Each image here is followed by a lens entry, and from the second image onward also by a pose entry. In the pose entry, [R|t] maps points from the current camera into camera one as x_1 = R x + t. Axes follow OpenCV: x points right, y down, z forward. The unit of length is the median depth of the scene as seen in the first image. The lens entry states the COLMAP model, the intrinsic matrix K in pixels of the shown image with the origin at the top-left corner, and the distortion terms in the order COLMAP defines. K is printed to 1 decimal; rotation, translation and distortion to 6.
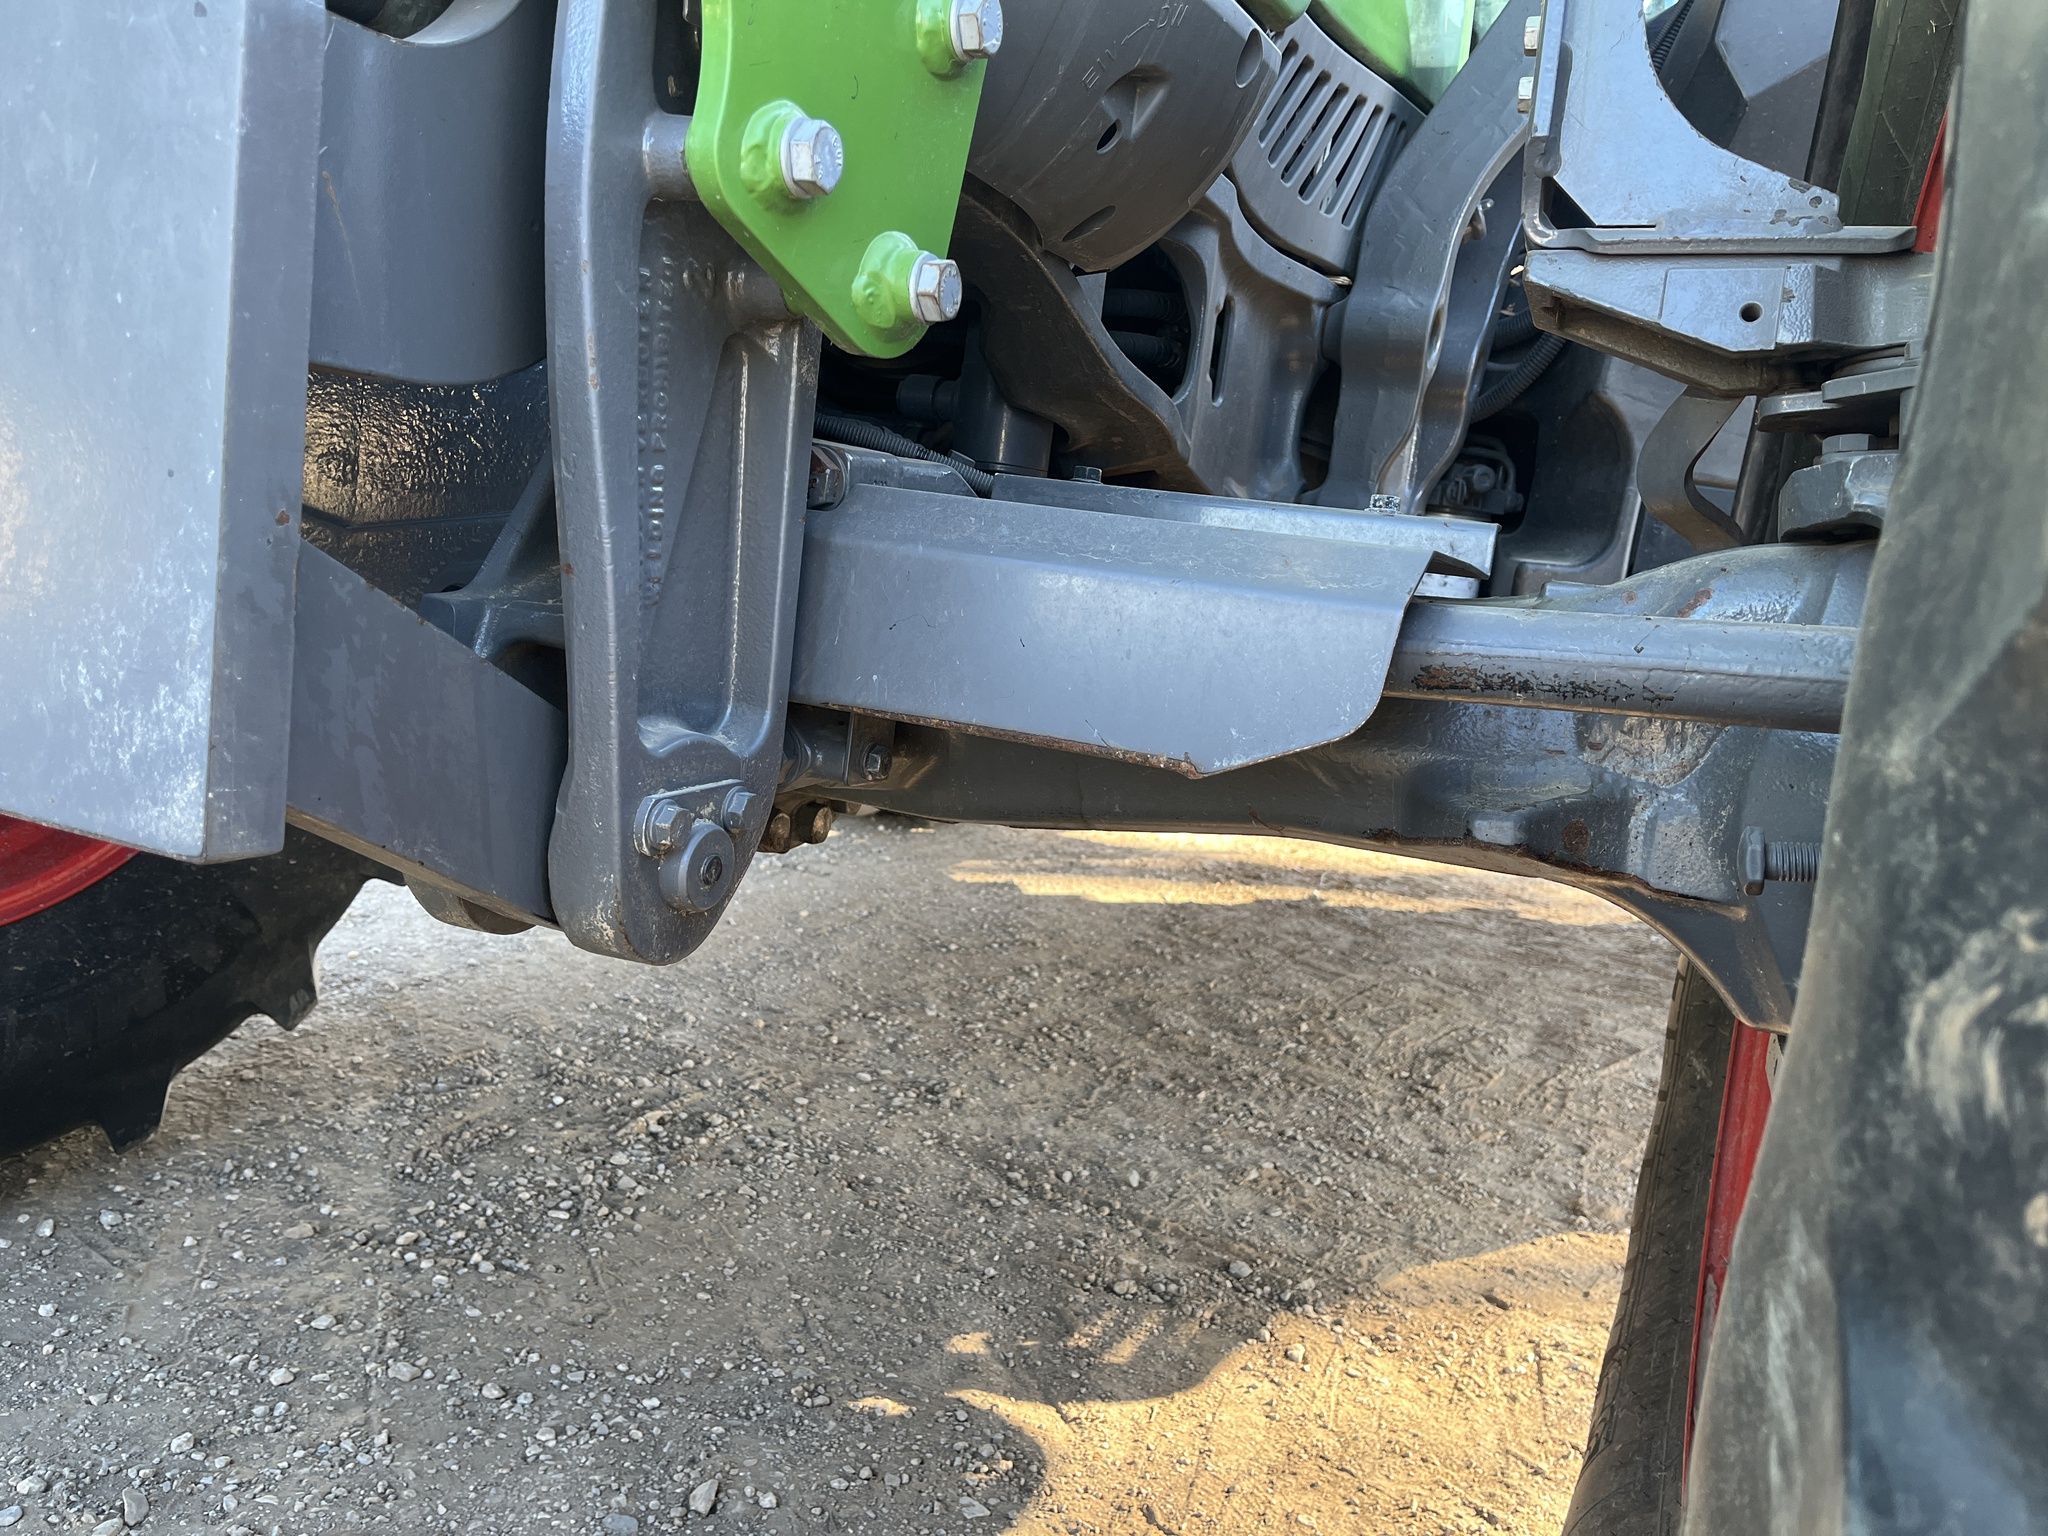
lens RADIAL K [[1526.0, 0, 1024.0], [0, 1526.0, 768.0], [0, 0, 1]] dist [0.116388, -0.150801]
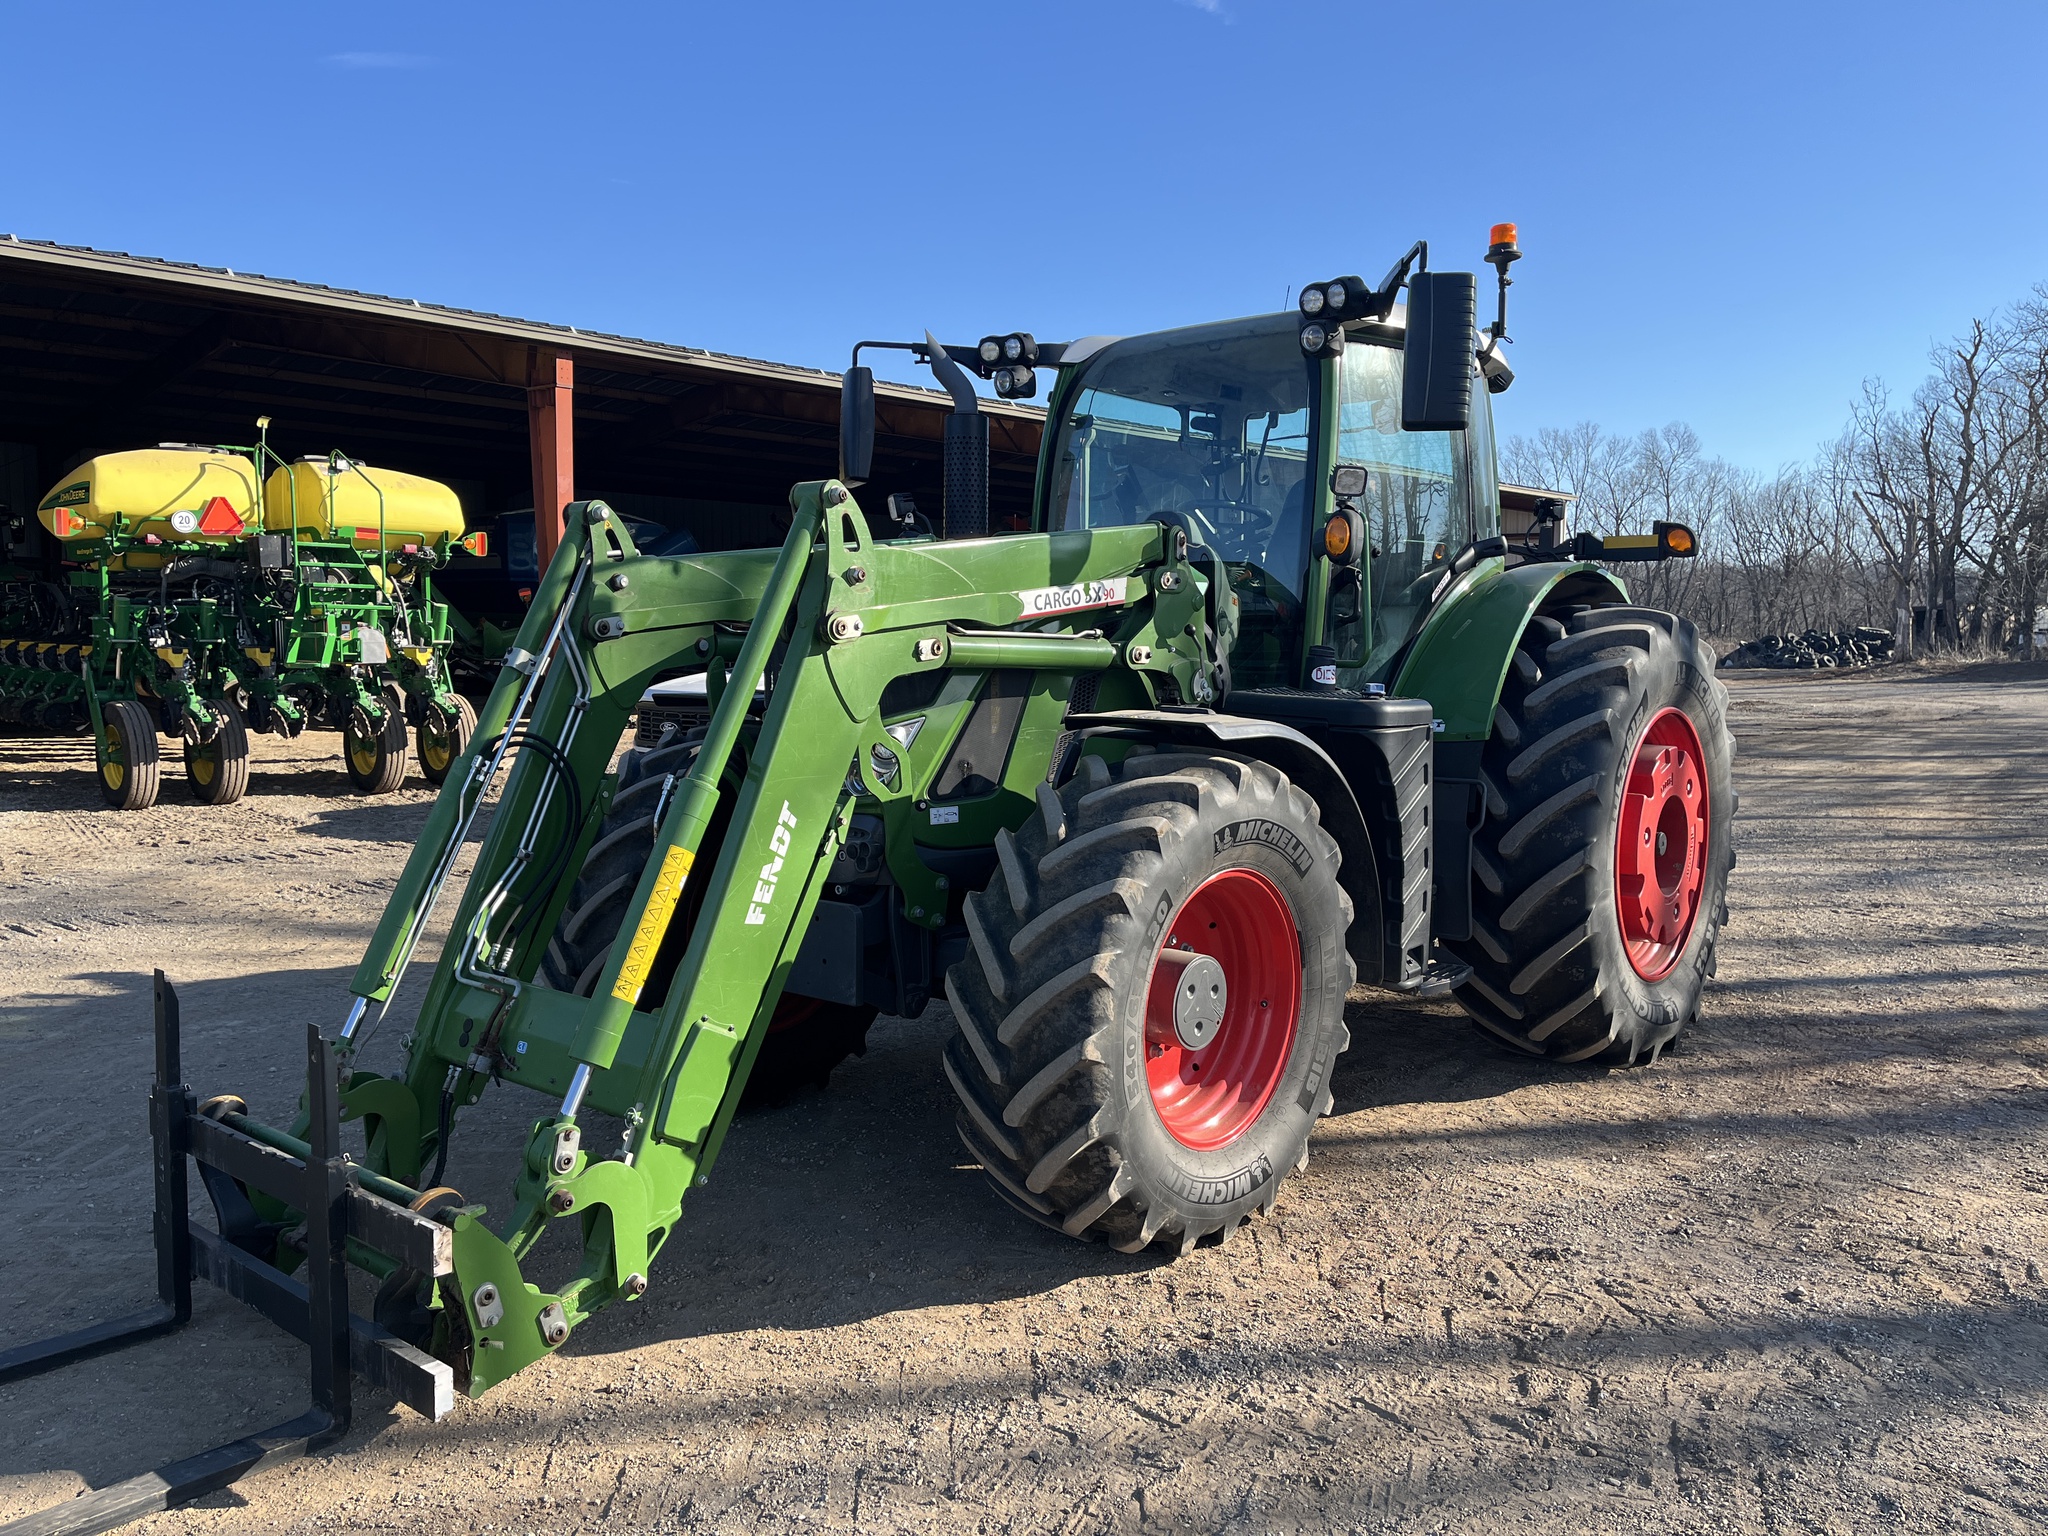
lens RADIAL K [[1526.0, 0, 1024.0], [0, 1526.0, 768.0], [0, 0, 1]] dist [0.116388, -0.150801]
pose [[0.947794, -0.089080, -0.306188, 2.358806], [0.062737, 0.993513, -0.094846, -0.299636], [0.312651, 0.070686, 0.947234, -5.232967]]
